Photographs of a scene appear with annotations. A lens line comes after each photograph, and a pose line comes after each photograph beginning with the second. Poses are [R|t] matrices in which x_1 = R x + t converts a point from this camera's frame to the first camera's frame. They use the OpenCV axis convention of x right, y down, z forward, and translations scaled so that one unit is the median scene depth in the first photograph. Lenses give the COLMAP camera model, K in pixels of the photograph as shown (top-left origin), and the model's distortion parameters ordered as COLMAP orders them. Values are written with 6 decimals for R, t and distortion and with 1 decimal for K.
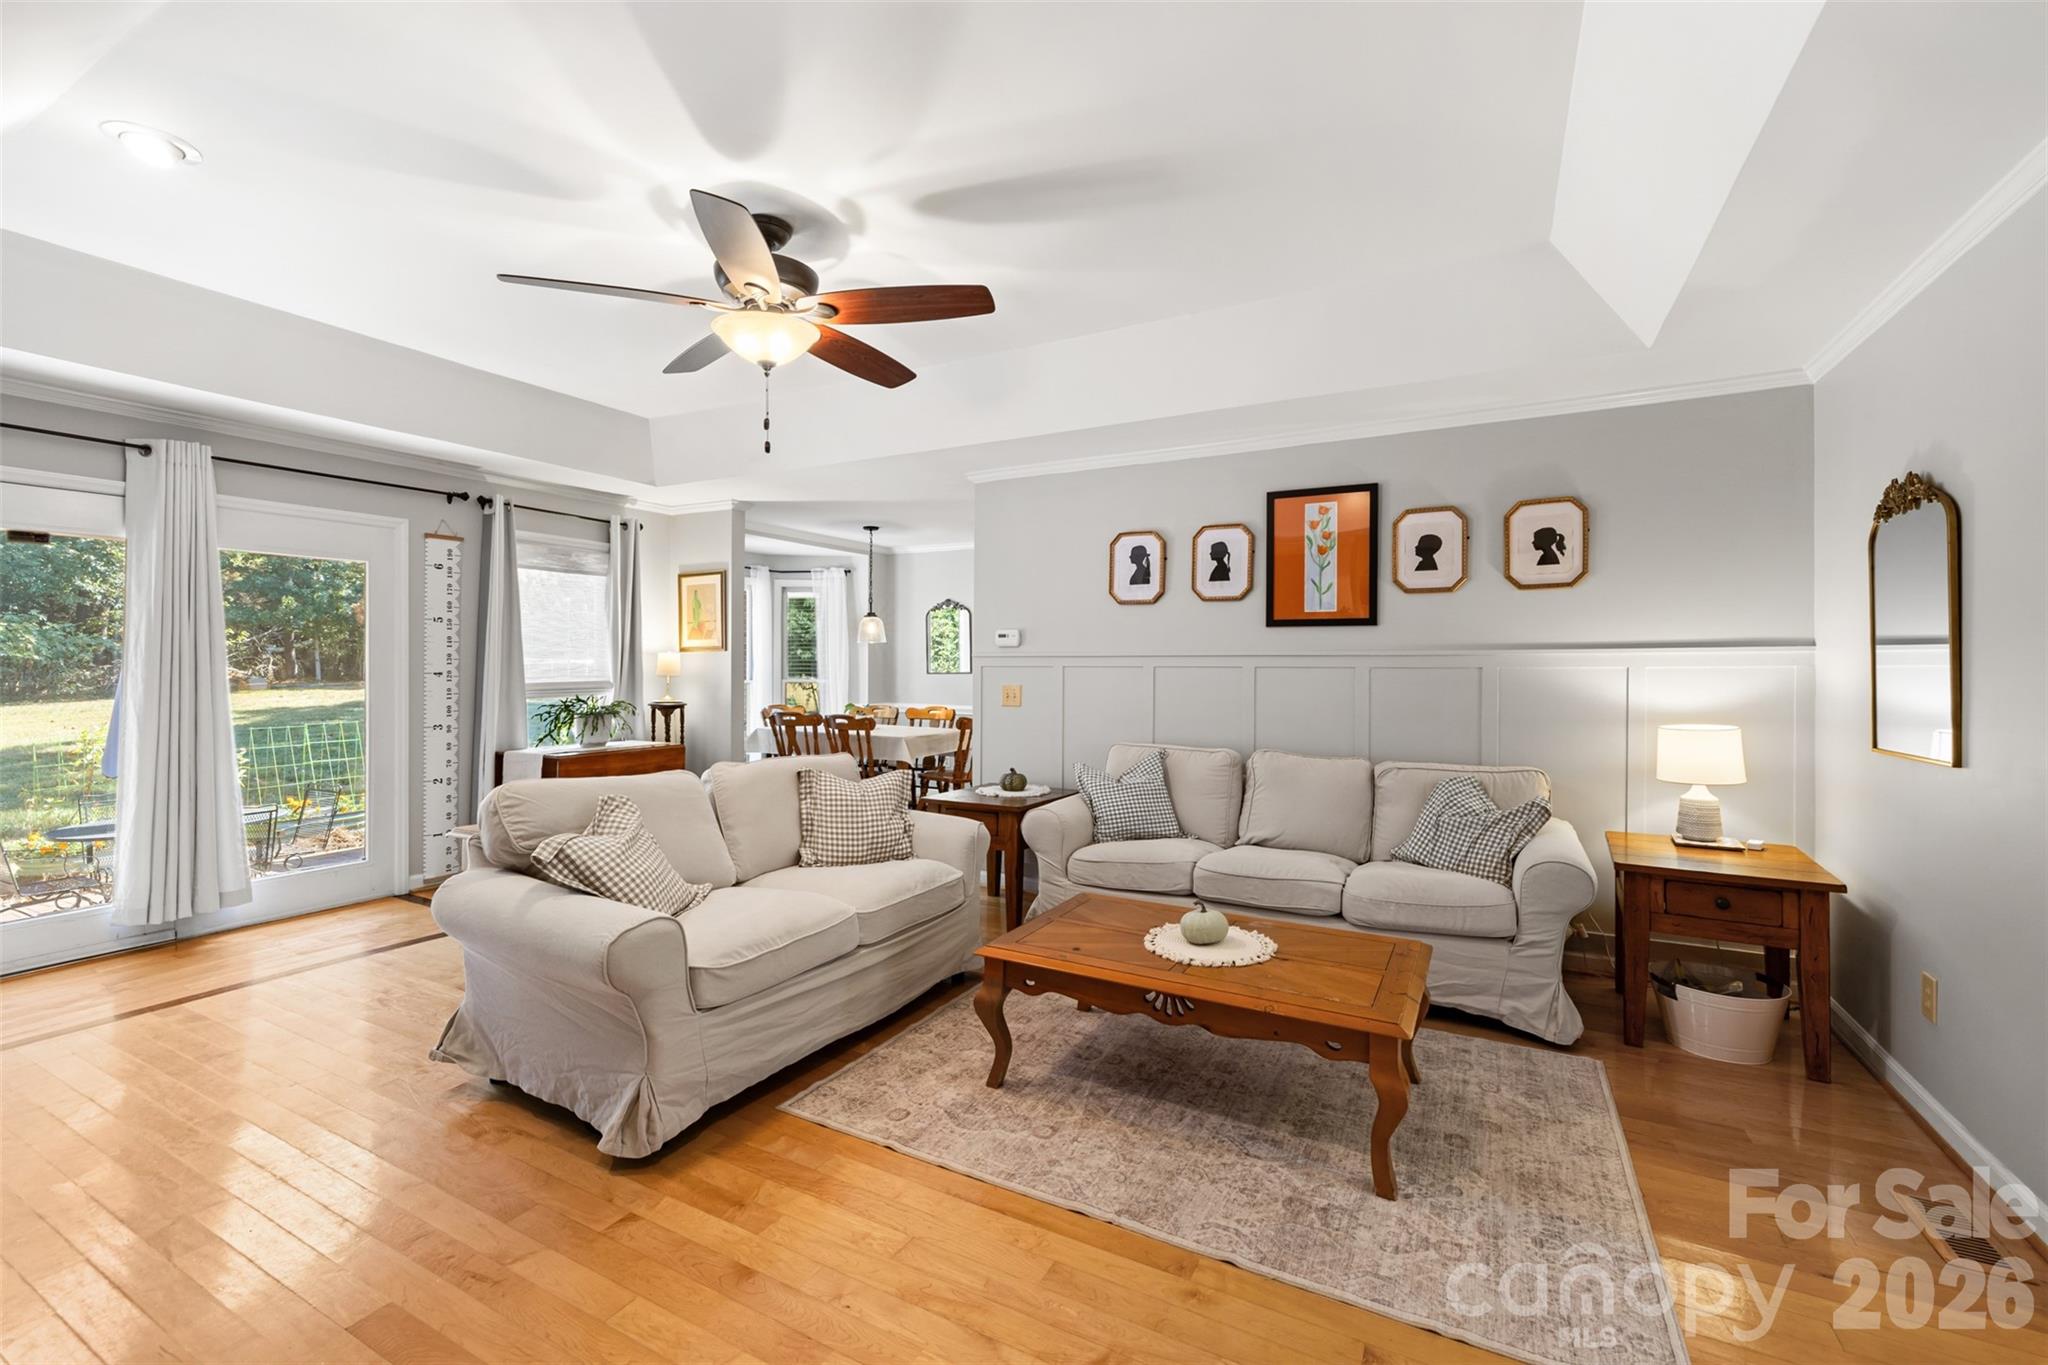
lens RADIAL K [[877.7, 0, 1008.4], [0, 877.7, 666.6], [0, 0, 1]] dist [0.004200, -0.000617]
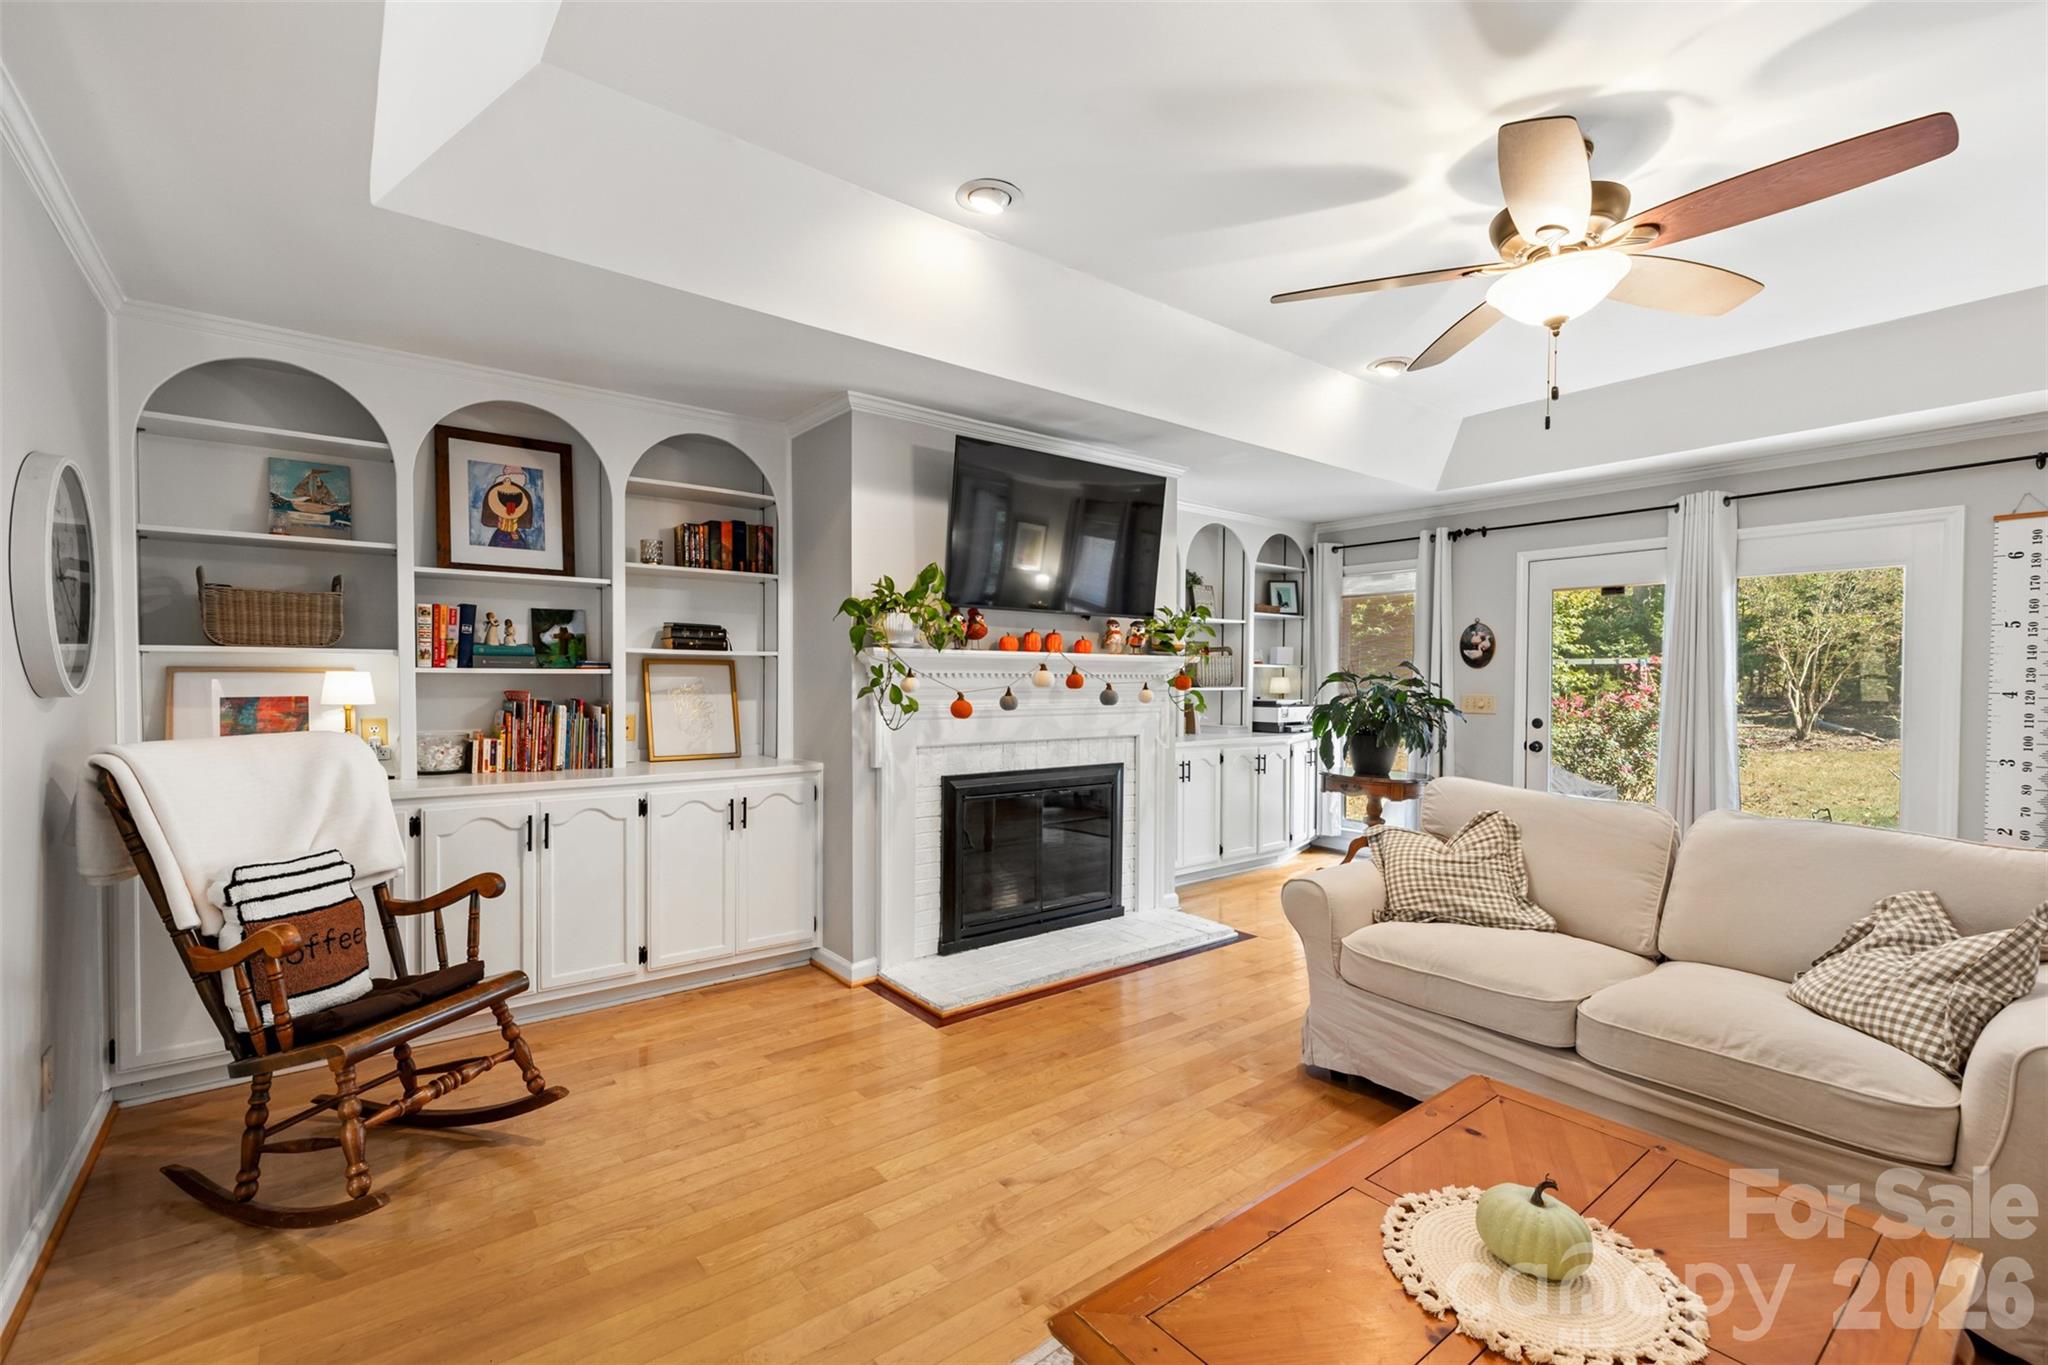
lens RADIAL K [[877.7, 0, 1037.5], [0, 877.7, 691.0], [0, 0, 1]] dist [0.004200, -0.000617]
pose [[-0.395502, 0.011550, -0.918393, 0.445996], [-0.006573, 0.999860, 0.015406, -0.000332], [0.918442, 0.012130, -0.395370, 0.561615]]
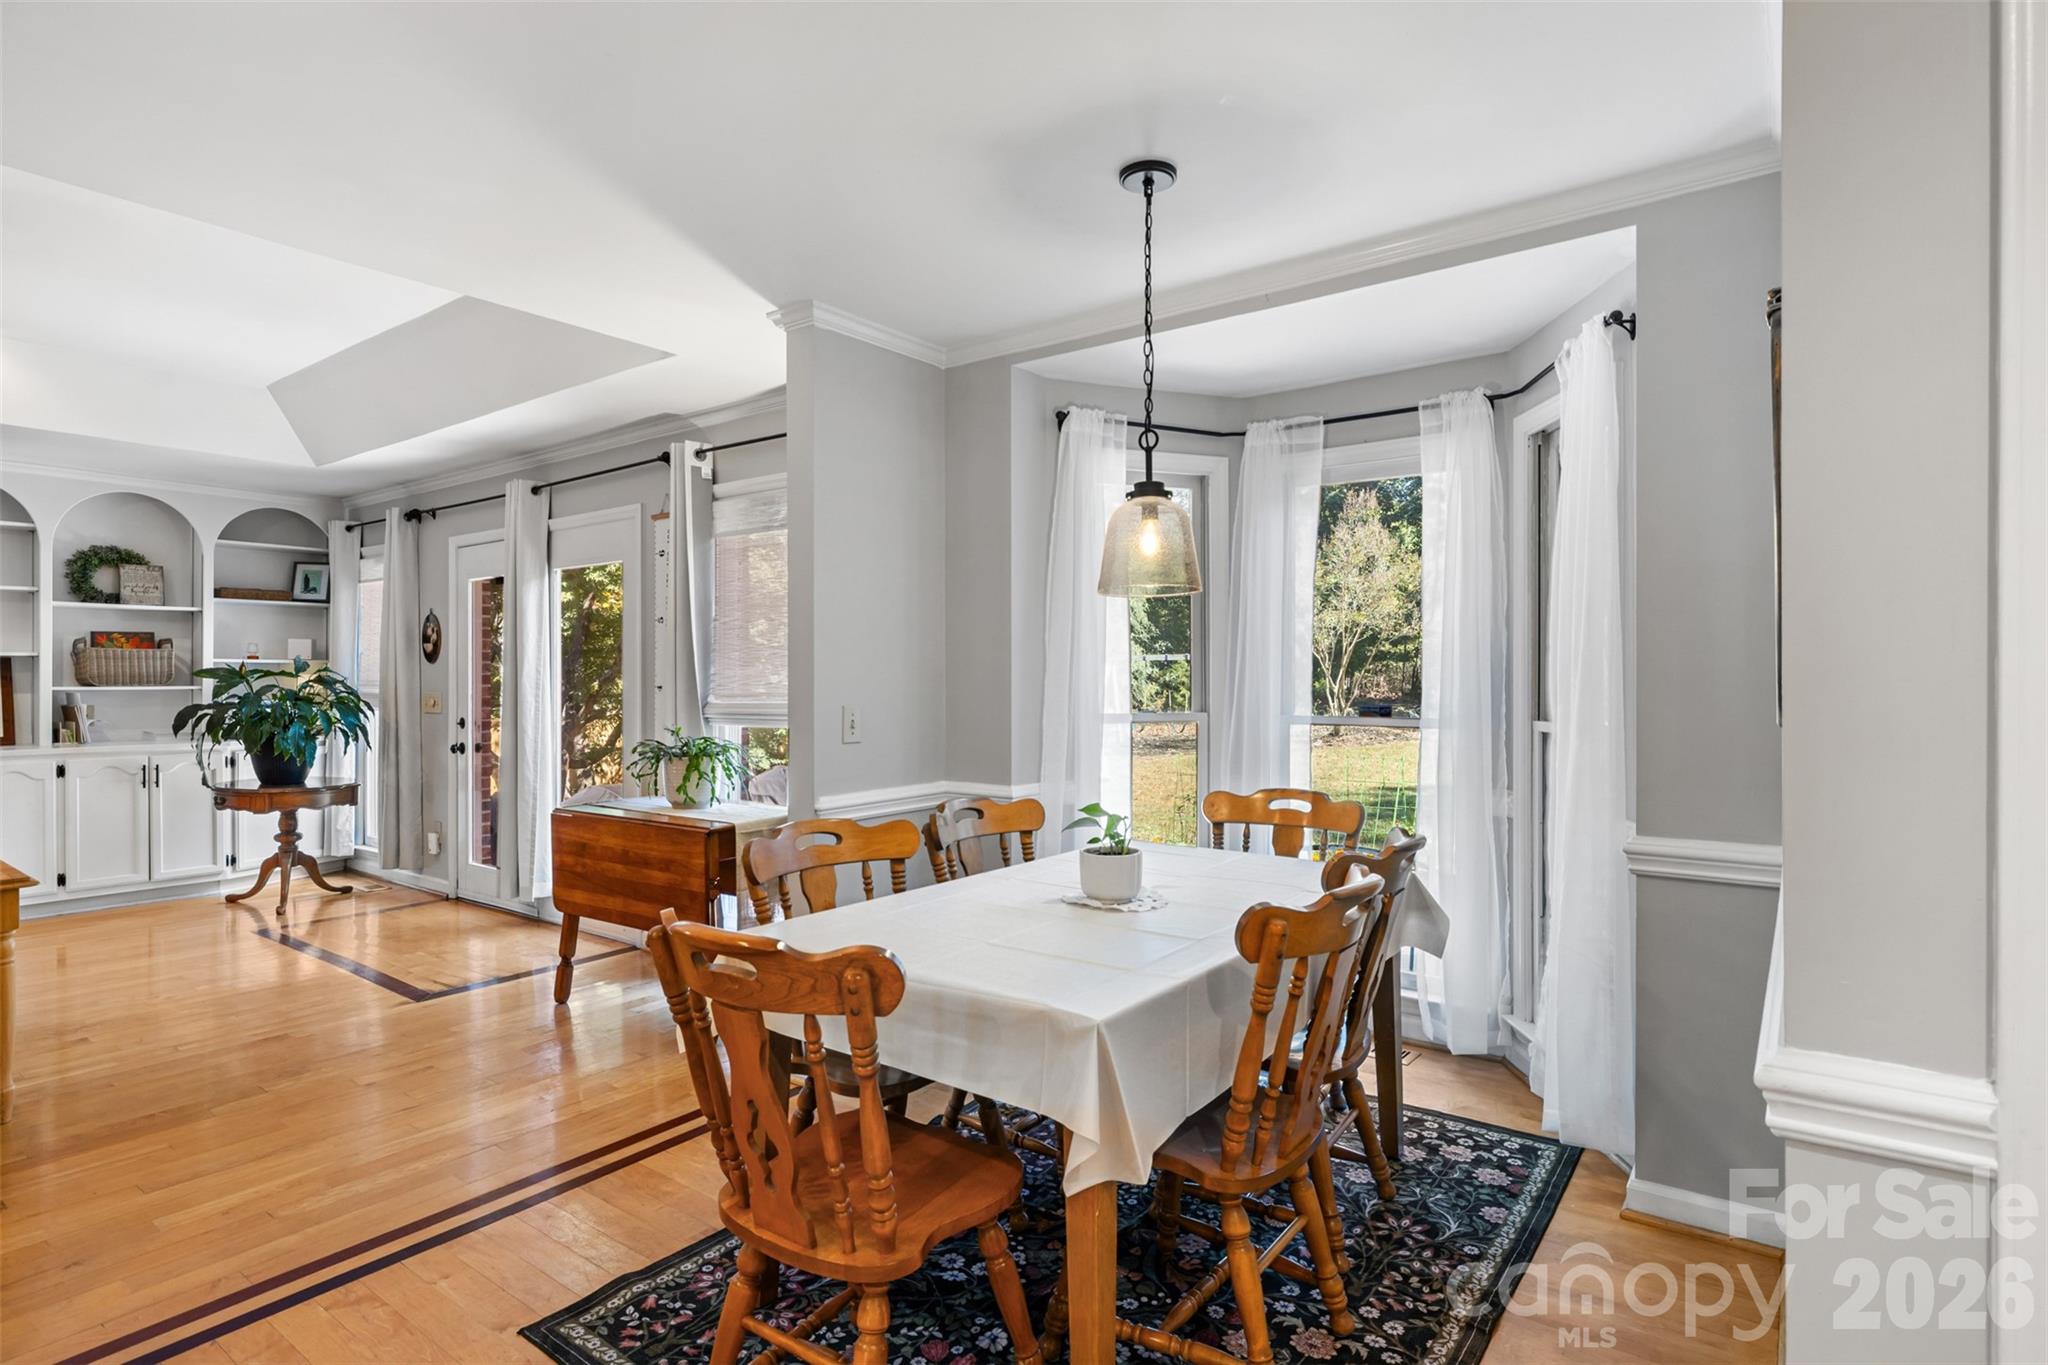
lens RADIAL K [[1039.7, 0, 1044.4], [0, 1039.7, 687.3], [0, 0, 1]] dist [-0.006368, 0.000519]
pose [[-0.127207, 0.007204, -0.991850, 0.285059], [0.000953, 0.999974, 0.007141, 0.004756], [0.991876, -0.000037, -0.127211, 1.565578]]
